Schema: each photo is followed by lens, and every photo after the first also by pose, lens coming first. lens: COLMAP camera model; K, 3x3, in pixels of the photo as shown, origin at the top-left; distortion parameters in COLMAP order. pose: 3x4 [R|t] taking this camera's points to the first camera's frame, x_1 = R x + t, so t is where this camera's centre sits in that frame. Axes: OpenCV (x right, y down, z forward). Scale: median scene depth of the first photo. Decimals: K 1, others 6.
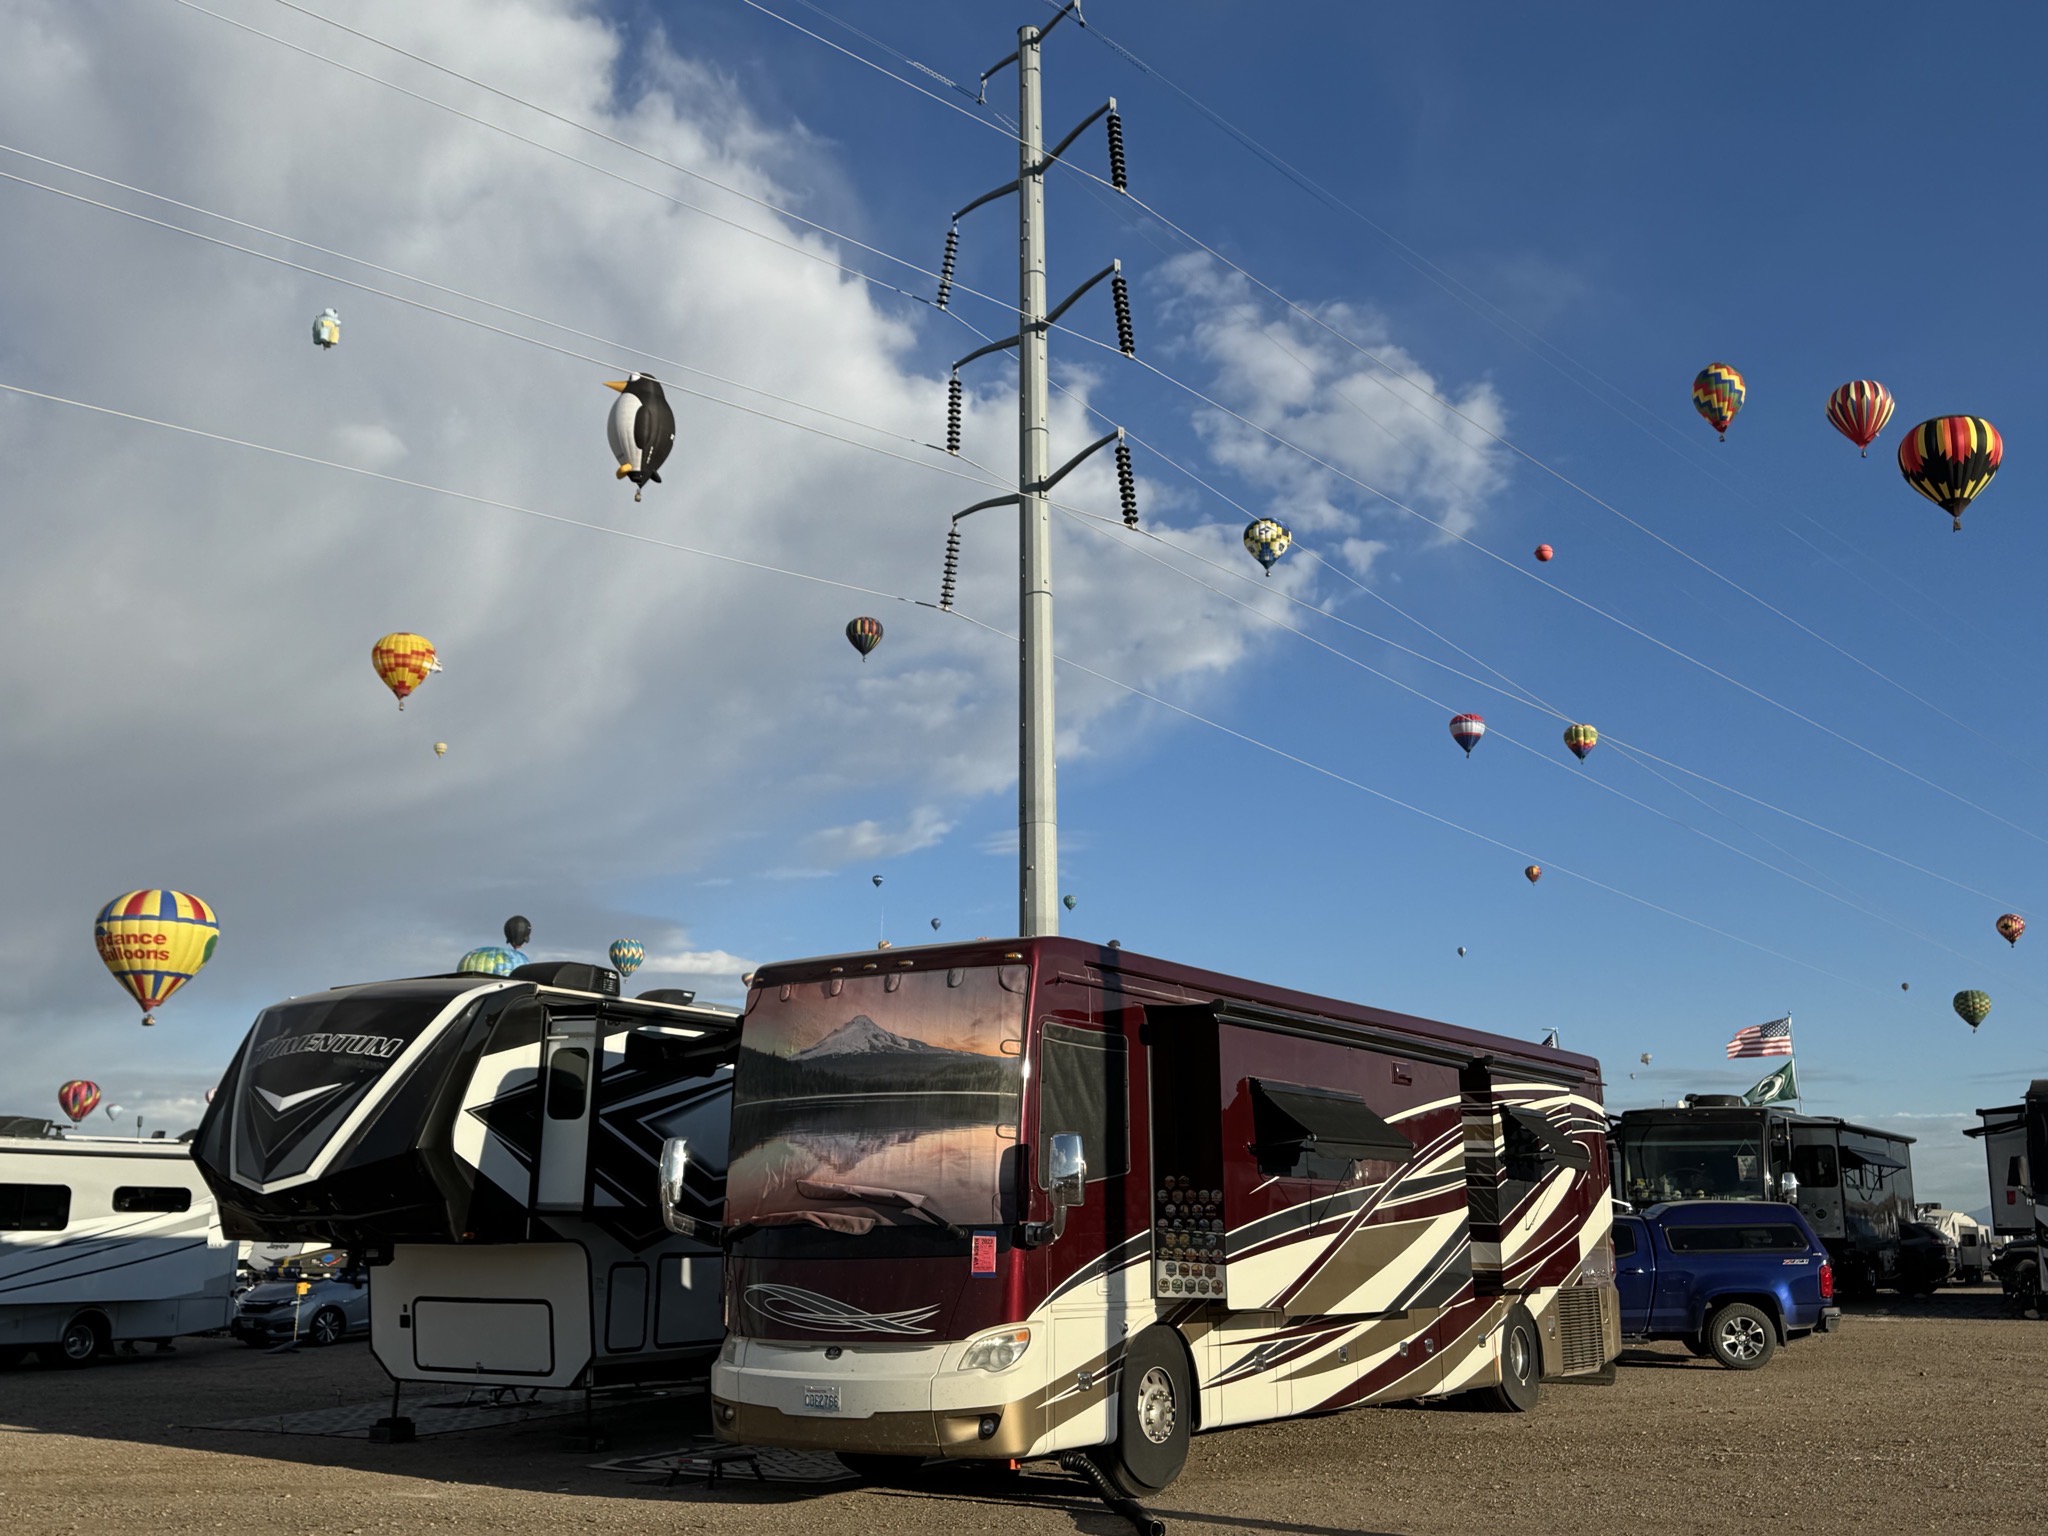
lens RADIAL K [[1974.6, 0, 1024.0], [0, 1974.6, 768.0], [0, 0, 1]] dist [0.162090, -0.304604]
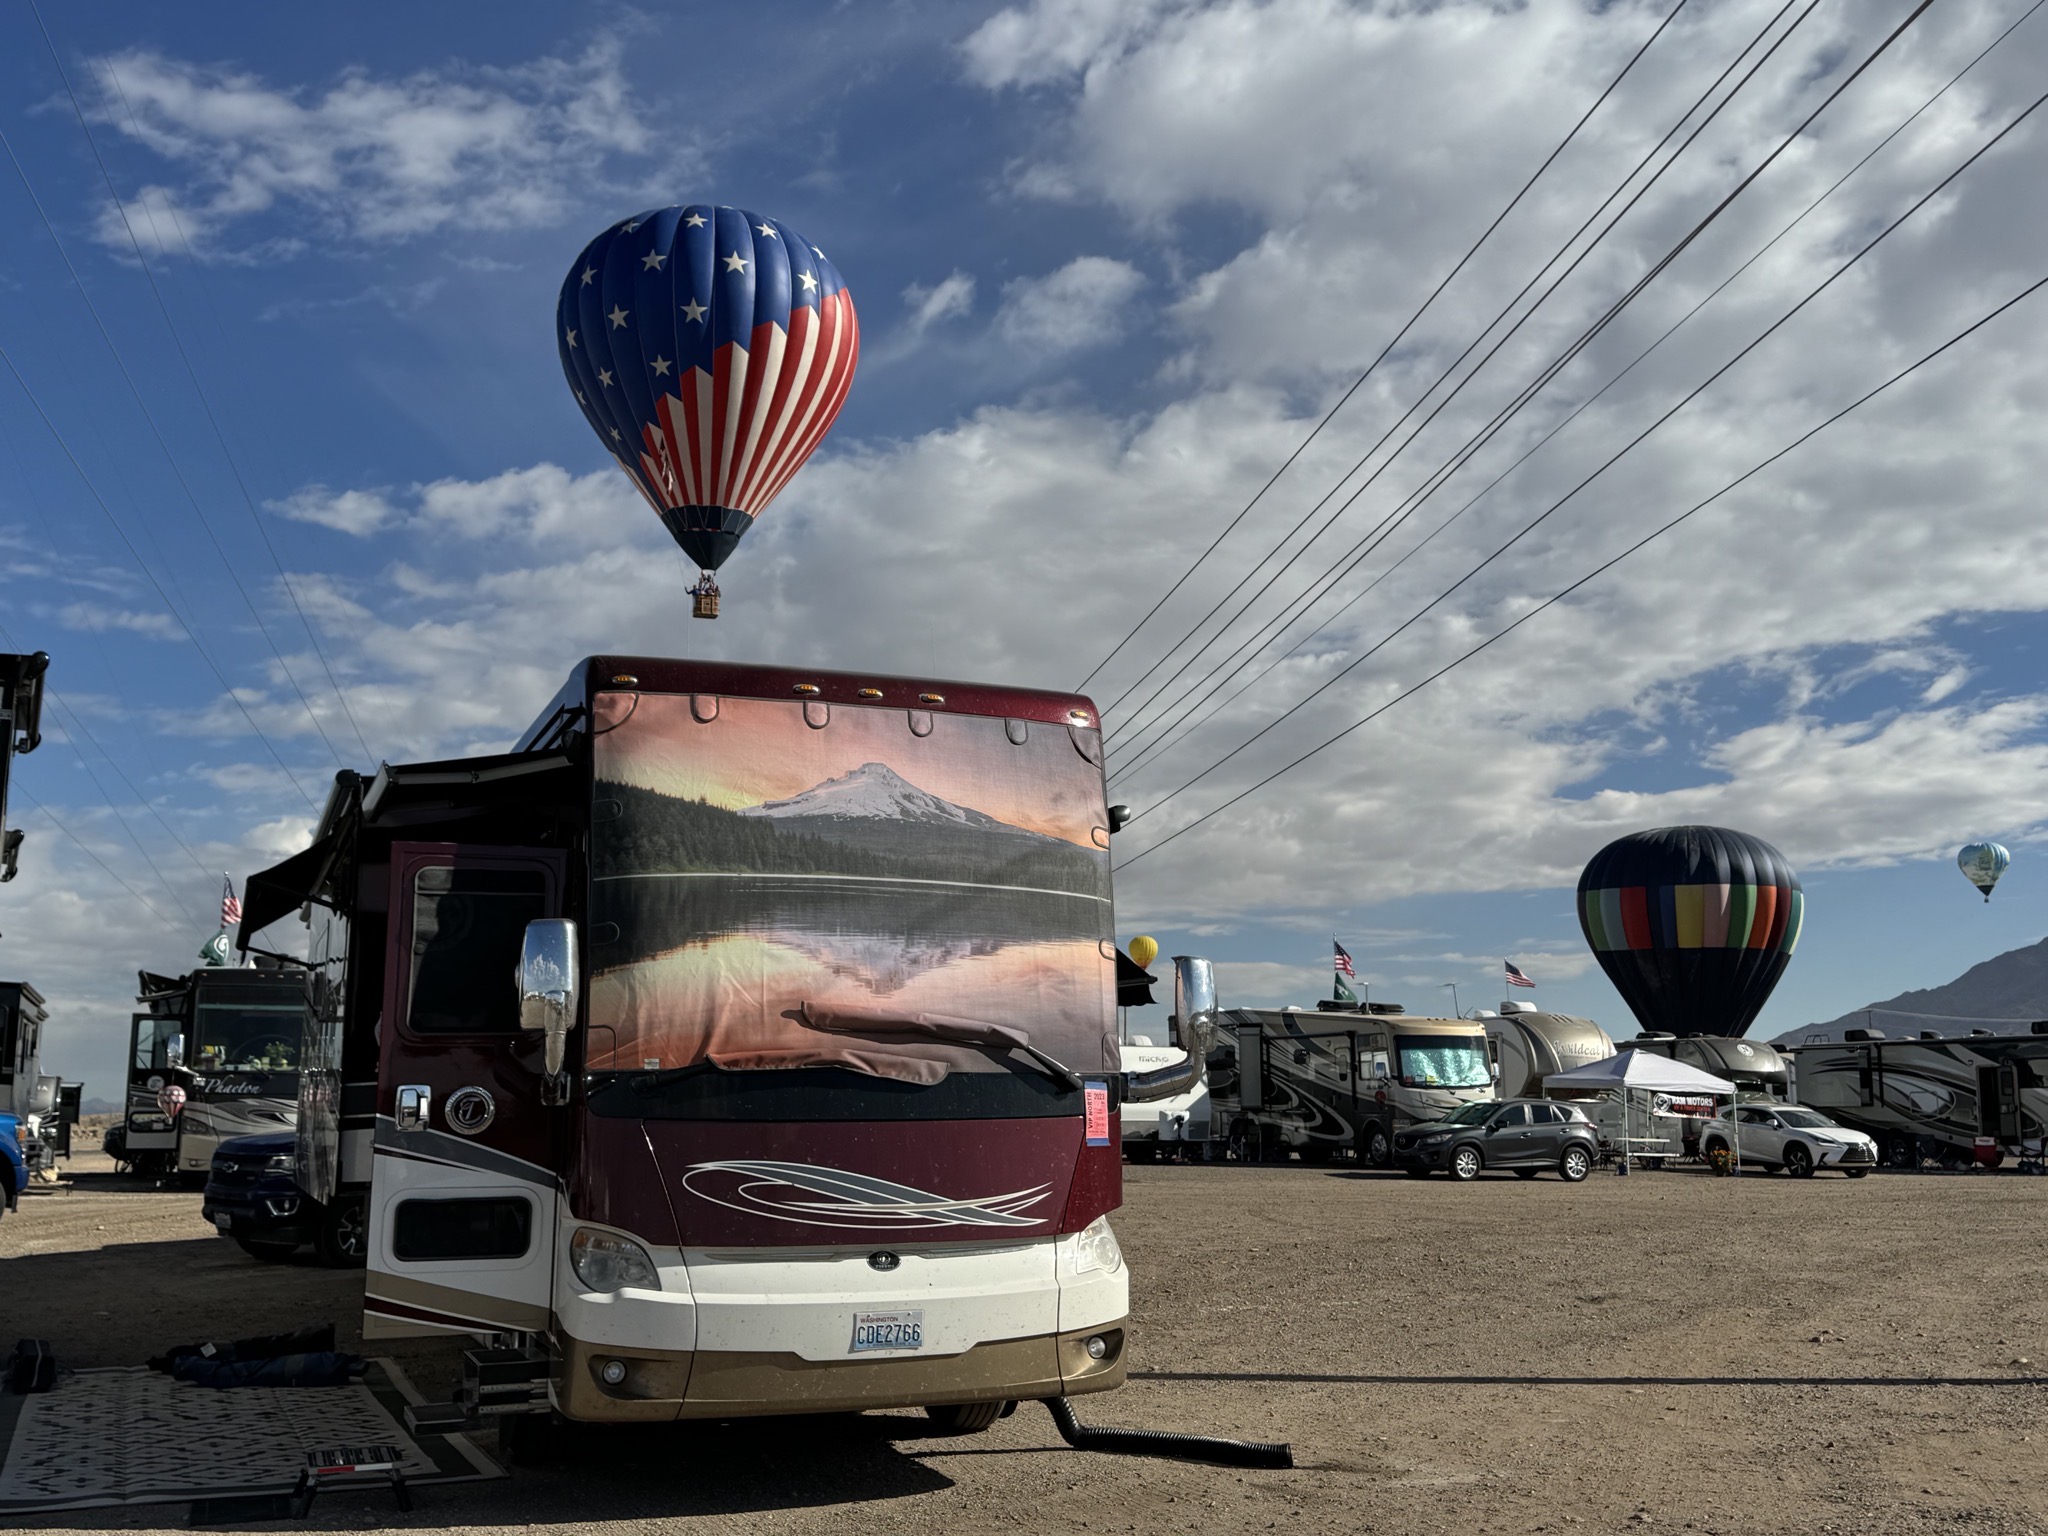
lens RADIAL K [[1974.6, 0, 1024.0], [0, 1974.6, 768.0], [0, 0, 1]] dist [0.162090, -0.304604]
pose [[0.578690, 0.141426, 0.803191, -0.578164], [-0.186828, 0.981648, -0.038241, 0.140668], [-0.793859, -0.127929, 0.594493, 0.558687]]
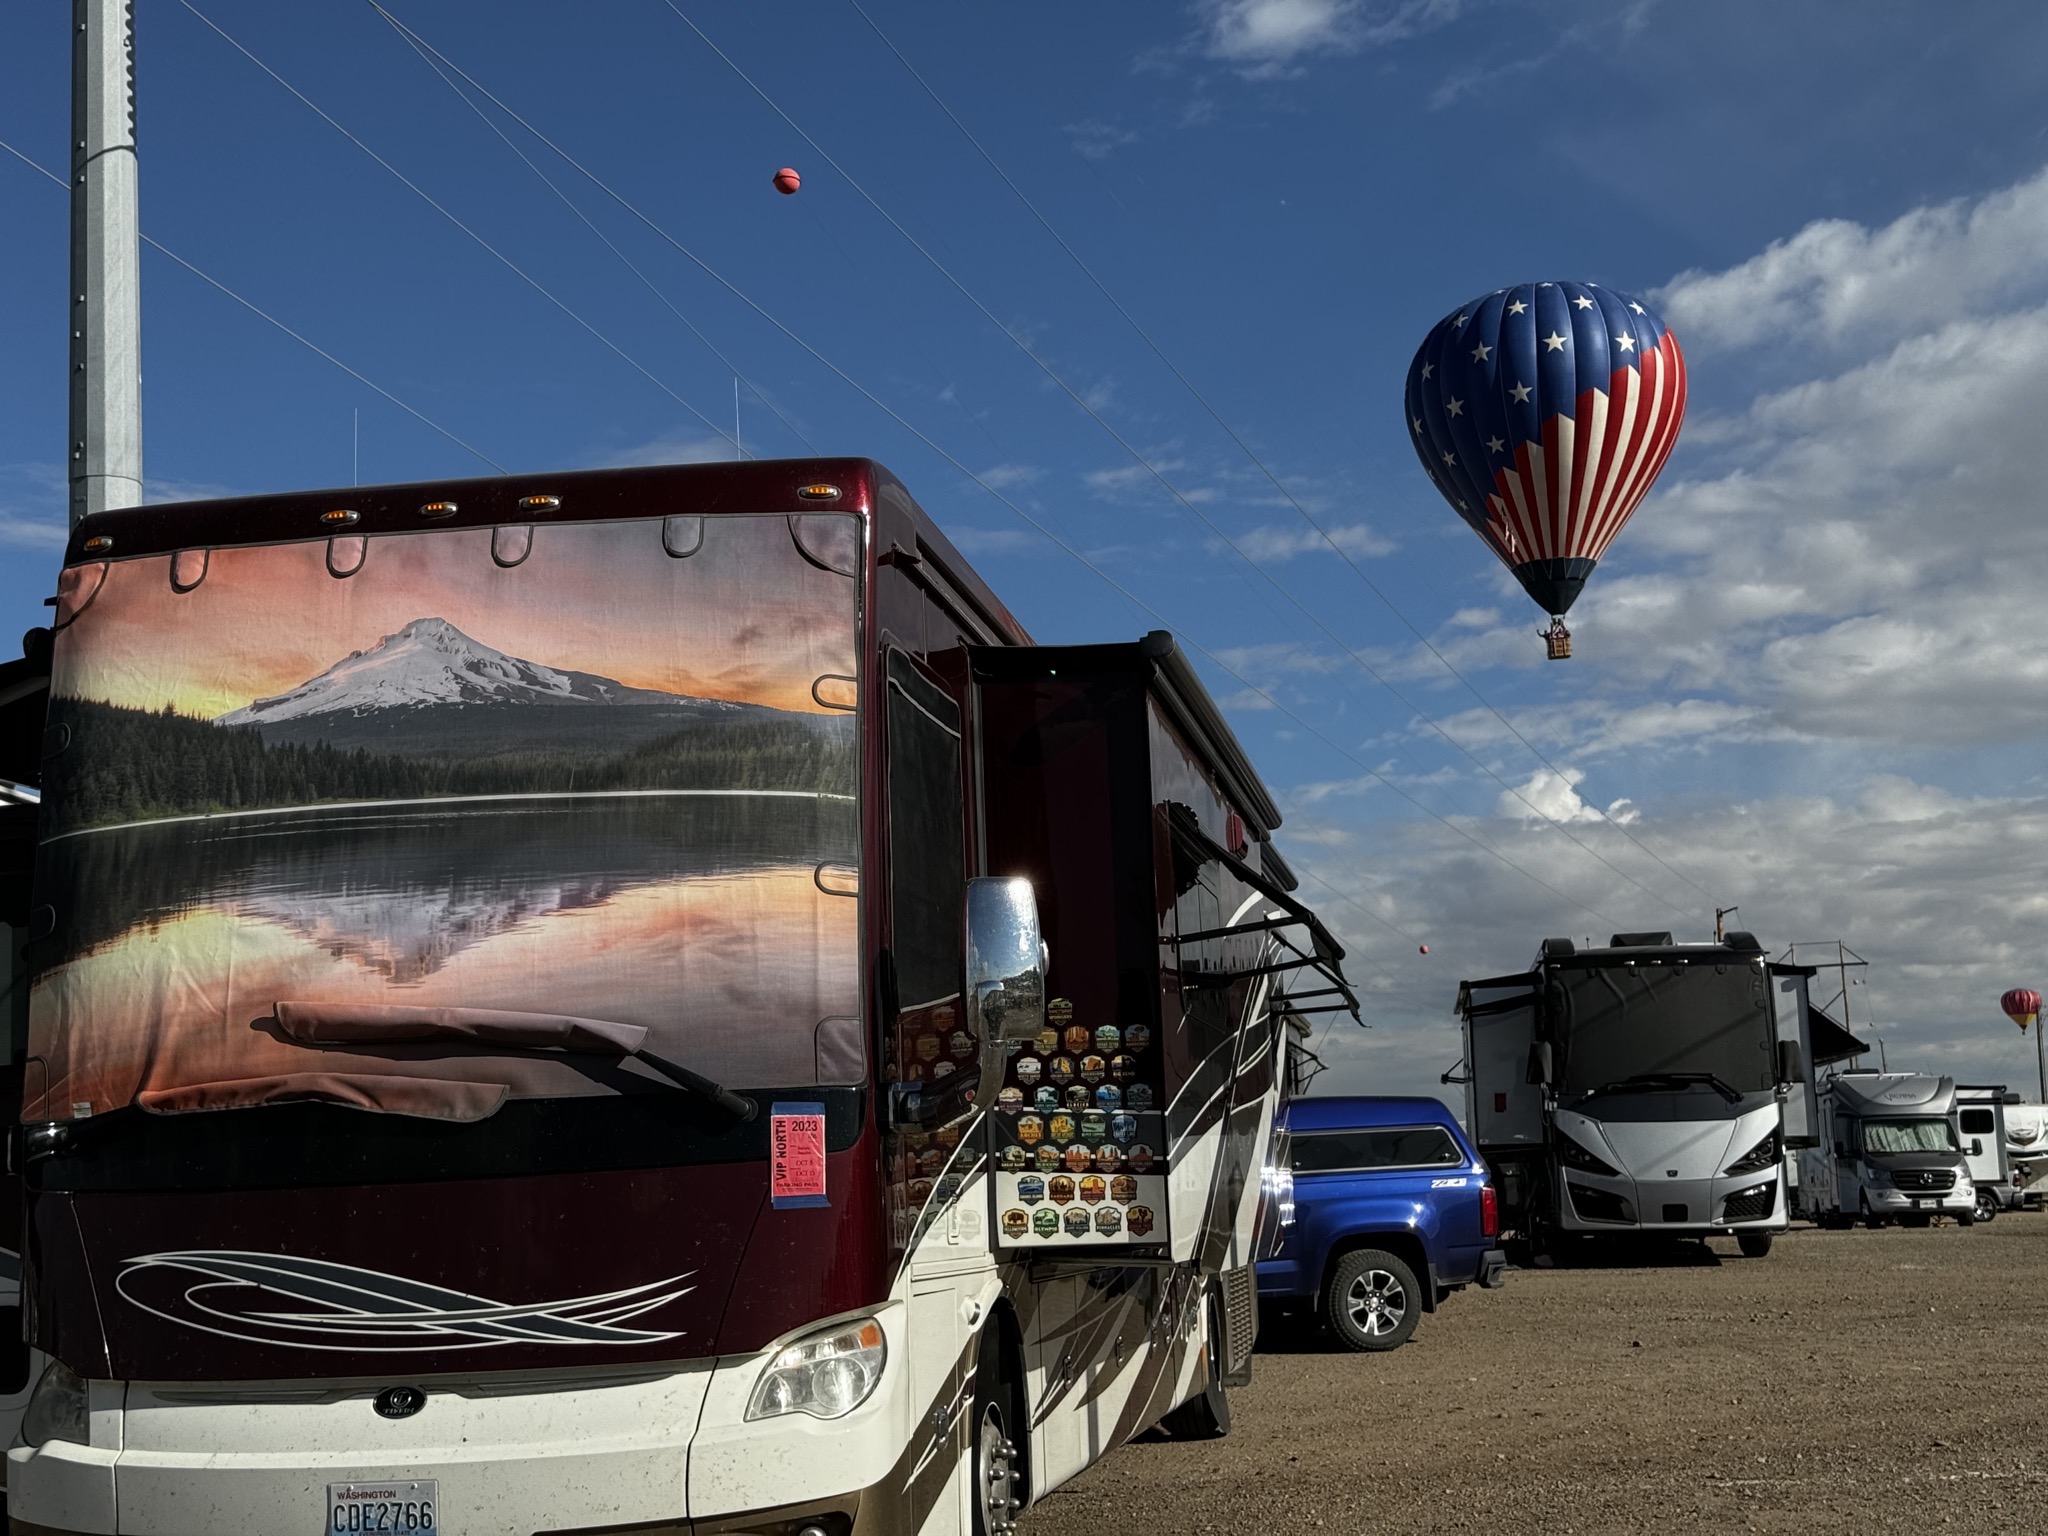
lens RADIAL K [[2835.2, 0, 1024.0], [0, 2835.2, 768.0], [0, 0, 1]] dist [0.140920, -0.117615]
pose [[0.913523, 0.030141, 0.405668, -0.208163], [-0.059830, 0.996361, 0.060702, 0.110689], [-0.402362, -0.079724, 0.912003, 0.391699]]
